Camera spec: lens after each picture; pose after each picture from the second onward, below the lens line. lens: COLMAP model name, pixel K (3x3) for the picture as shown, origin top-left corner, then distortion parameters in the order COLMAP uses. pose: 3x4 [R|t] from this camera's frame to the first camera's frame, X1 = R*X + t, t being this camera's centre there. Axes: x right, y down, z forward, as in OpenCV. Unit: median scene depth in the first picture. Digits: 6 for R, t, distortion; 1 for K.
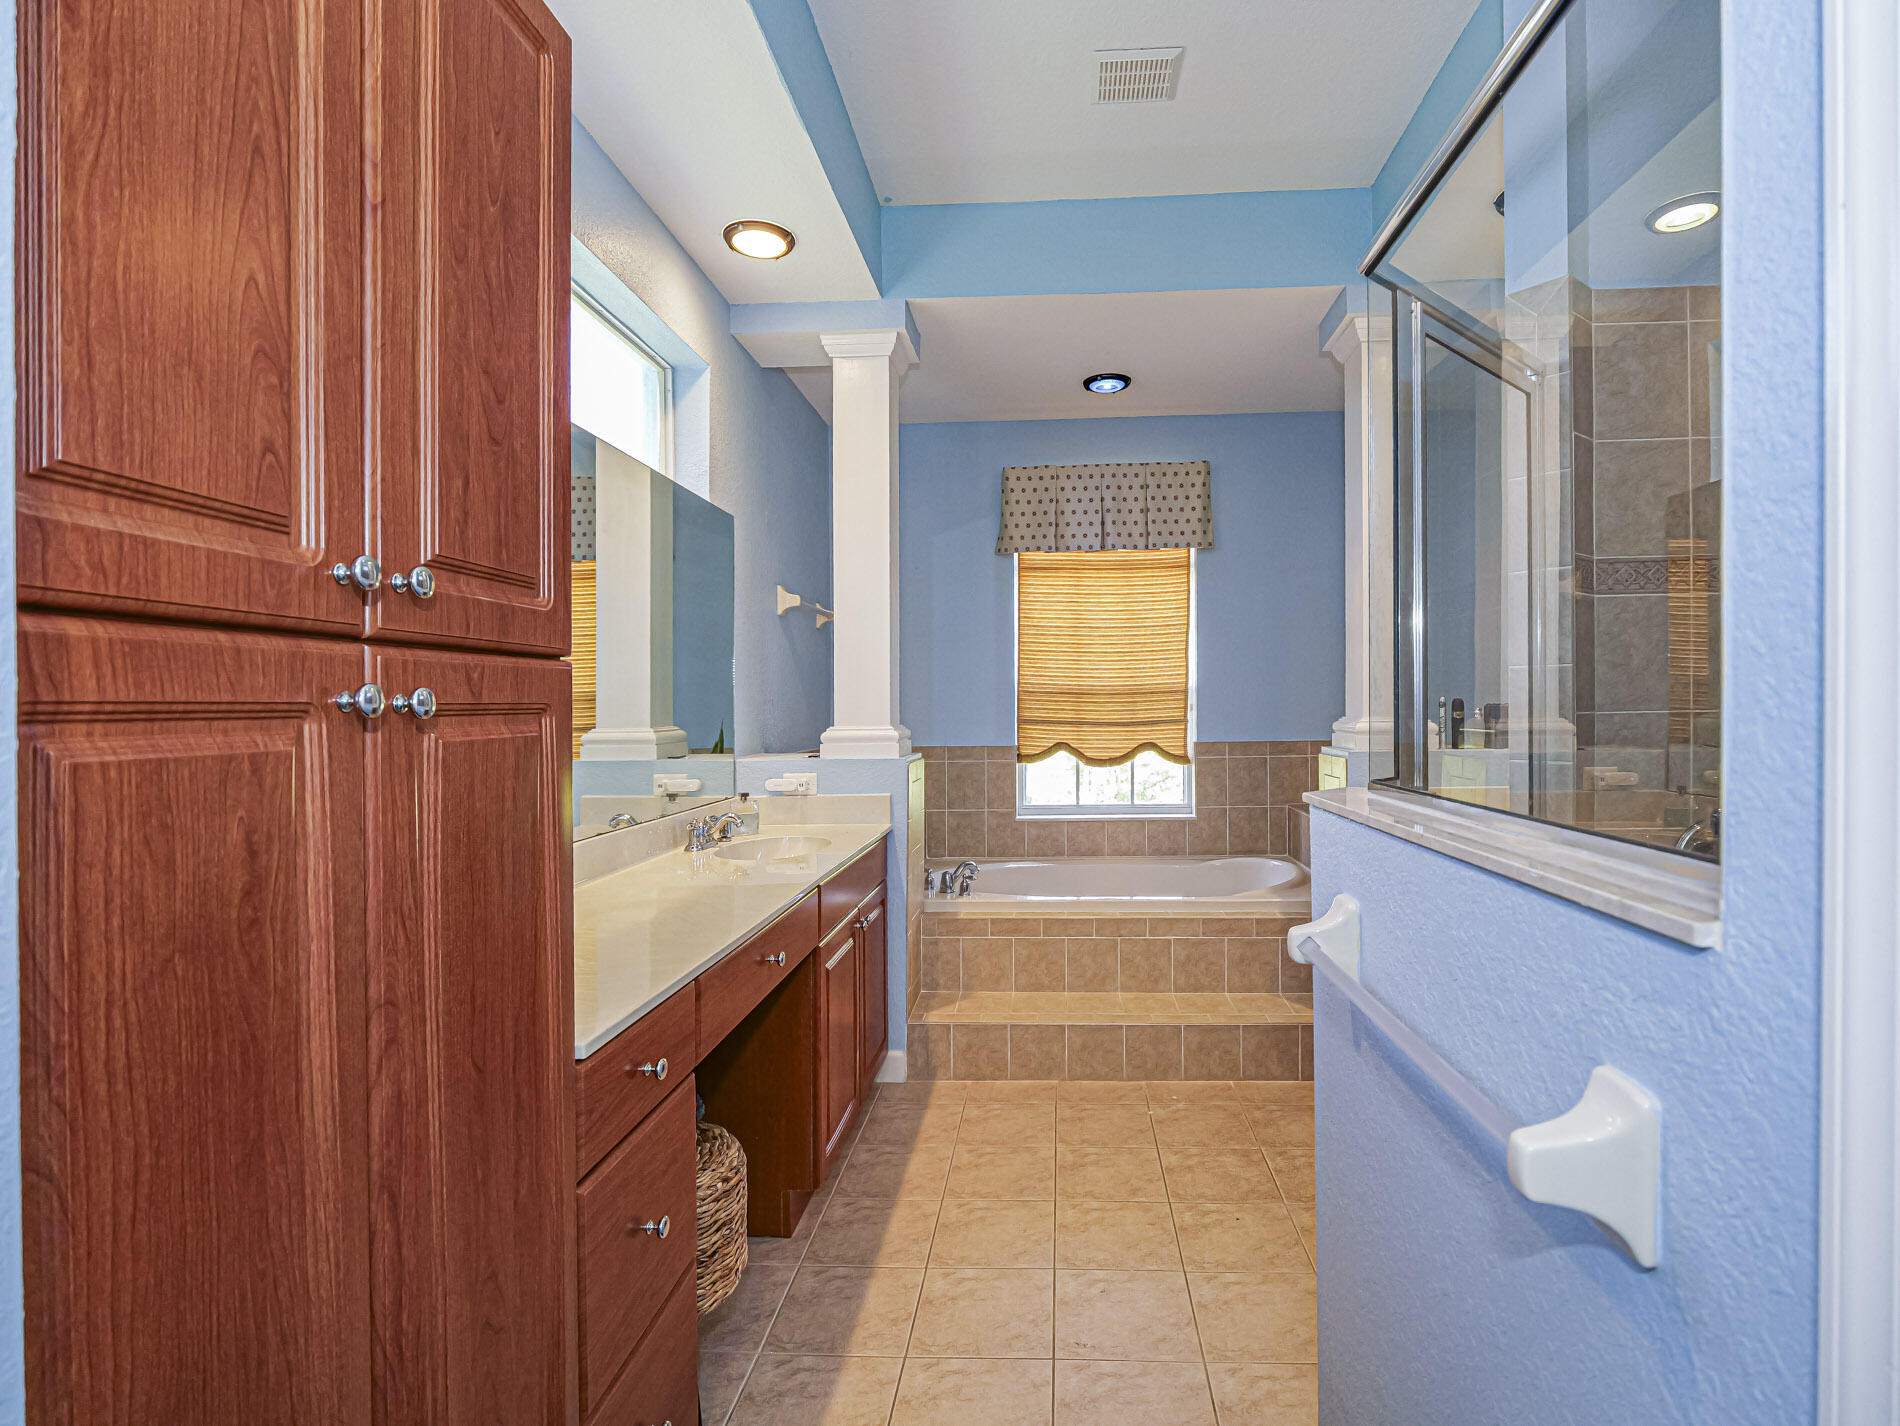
lens RADIAL K [[938.6, 0, 1079.5], [0, 938.6, 702.5], [0, 0, 1]] dist [-0.002629, -0.000259]
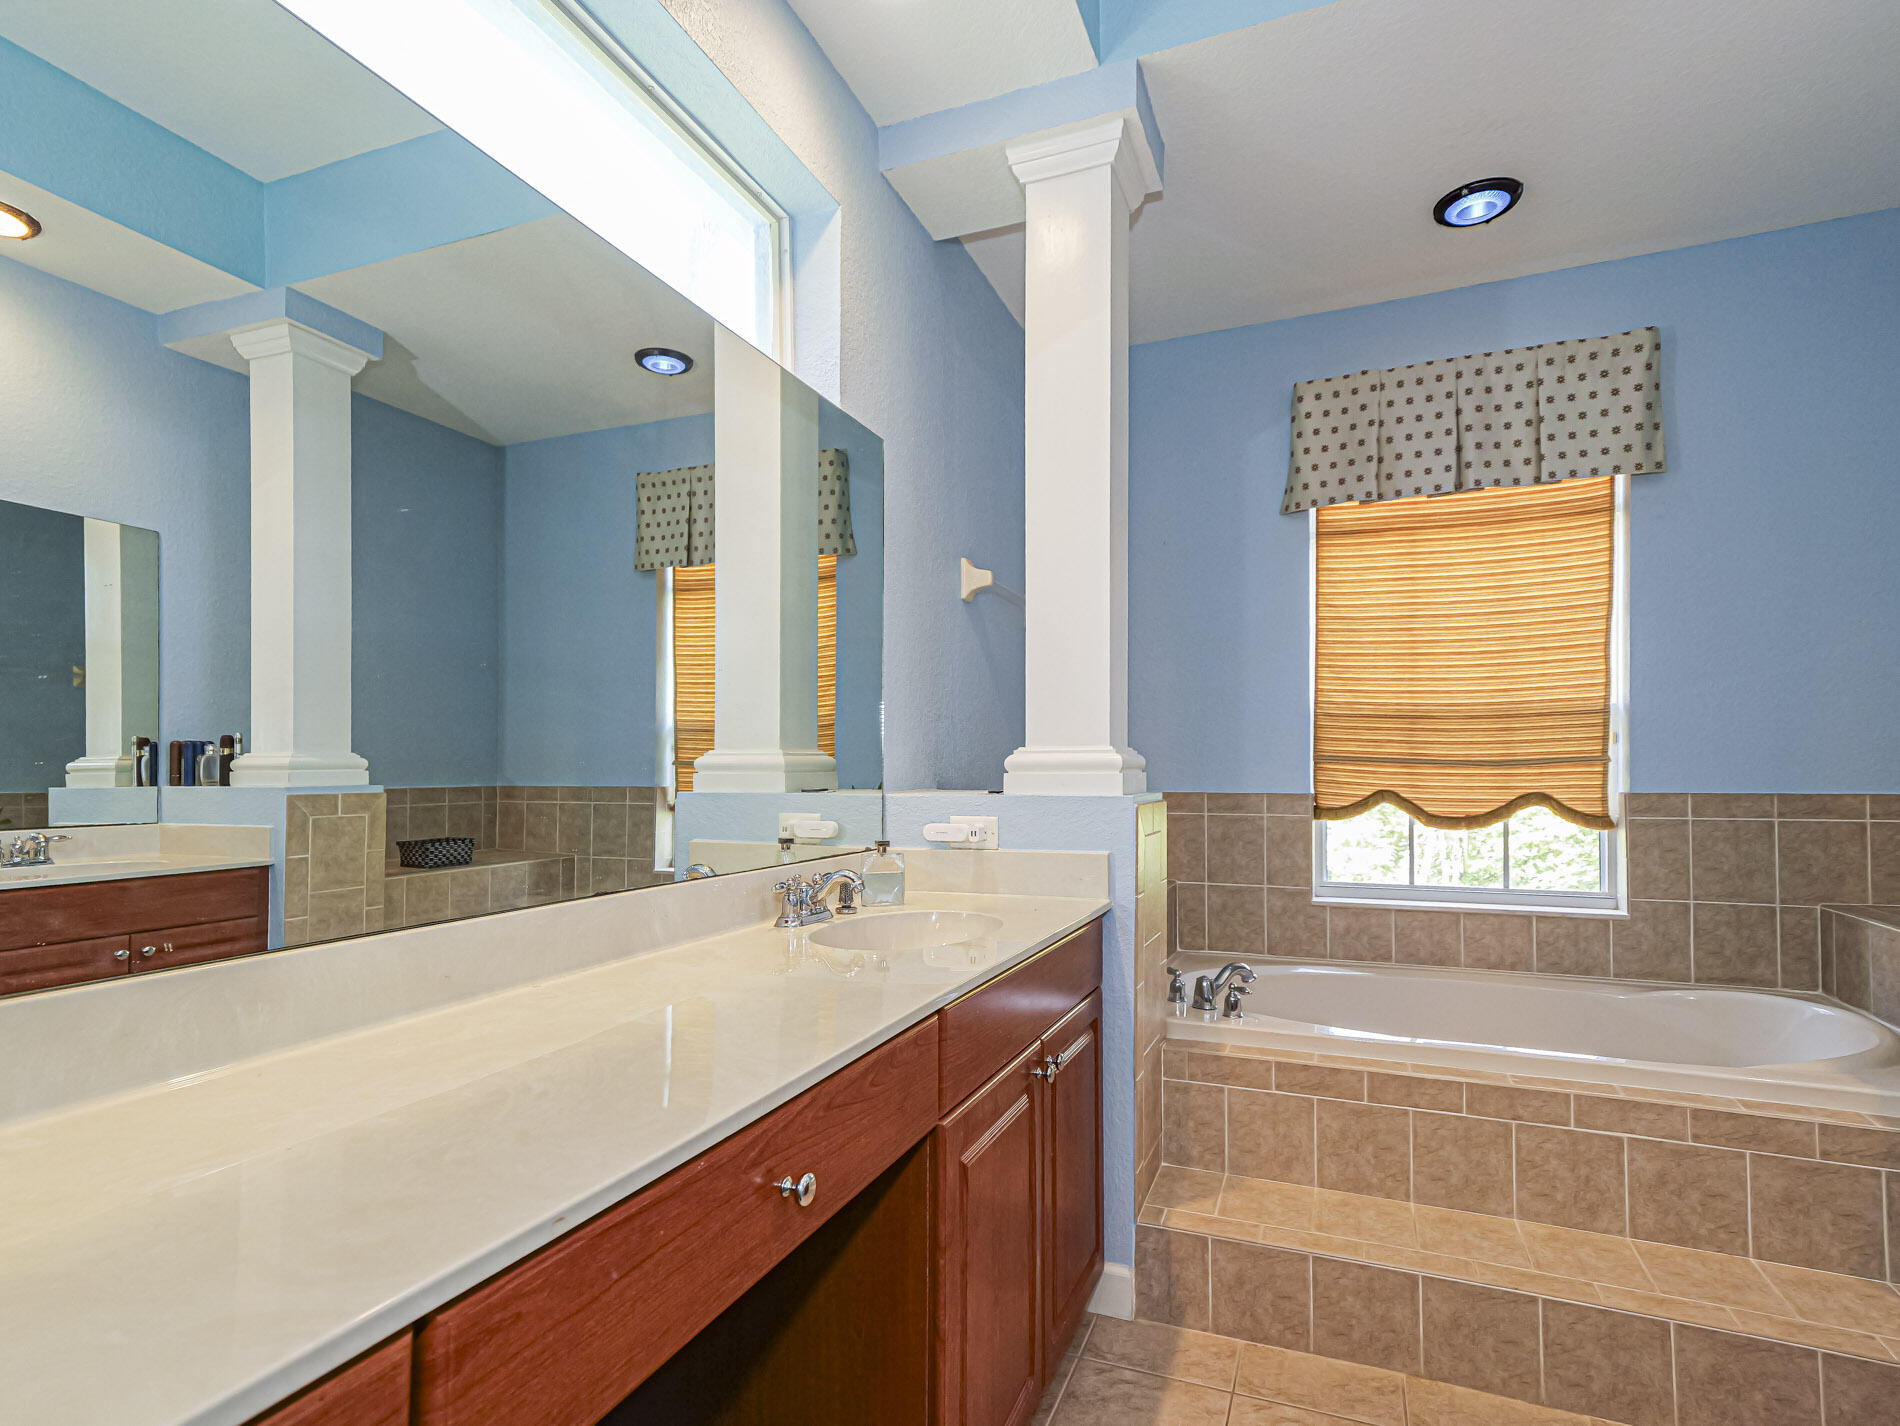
lens RADIAL K [[1010.6, 0, 940.8], [0, 1010.6, 767.3], [0, 0, 1]] dist [0.031423, 0.000693]
pose [[0.918303, 0.001173, -0.395877, -0.023860], [-0.000758, 0.999999, 0.001205, 0.026343], [0.395878, -0.000807, 0.918303, 0.220605]]
